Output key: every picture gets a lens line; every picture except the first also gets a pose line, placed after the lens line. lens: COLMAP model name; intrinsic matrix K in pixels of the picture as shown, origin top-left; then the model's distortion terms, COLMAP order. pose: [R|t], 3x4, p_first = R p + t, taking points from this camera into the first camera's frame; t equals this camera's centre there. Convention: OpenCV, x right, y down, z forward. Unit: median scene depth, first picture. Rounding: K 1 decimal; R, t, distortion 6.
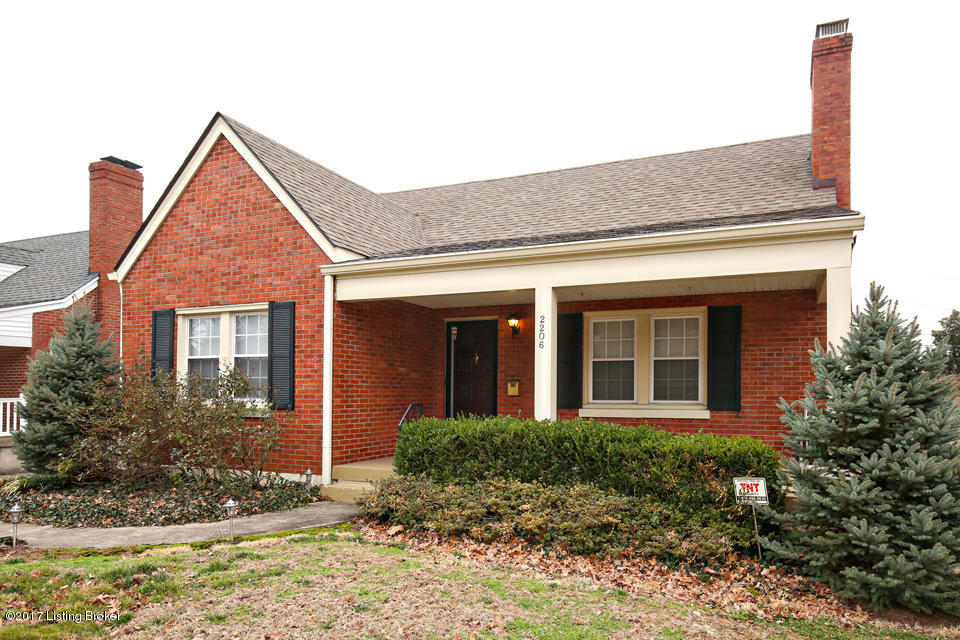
lens RADIAL K [[633.0, 0, 480.3], [0, 633.0, 326.3], [0, 0, 1]] dist [0.006541, 0.001221]
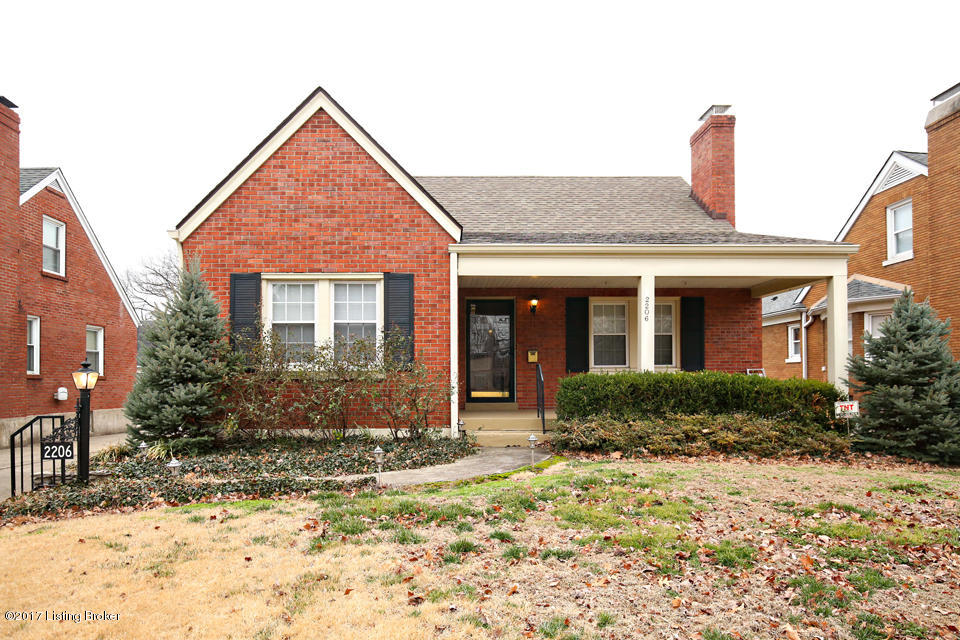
lens RADIAL K [[586.5, 0, 479.9], [0, 586.5, 315.0], [0, 0, 1]] dist [-0.009061, -0.002081]
pose [[0.908803, 0.036753, 0.415604, -0.567429], [-0.037260, 0.999282, -0.006891, 0.033242], [-0.415559, -0.009223, 0.909520, 0.016434]]
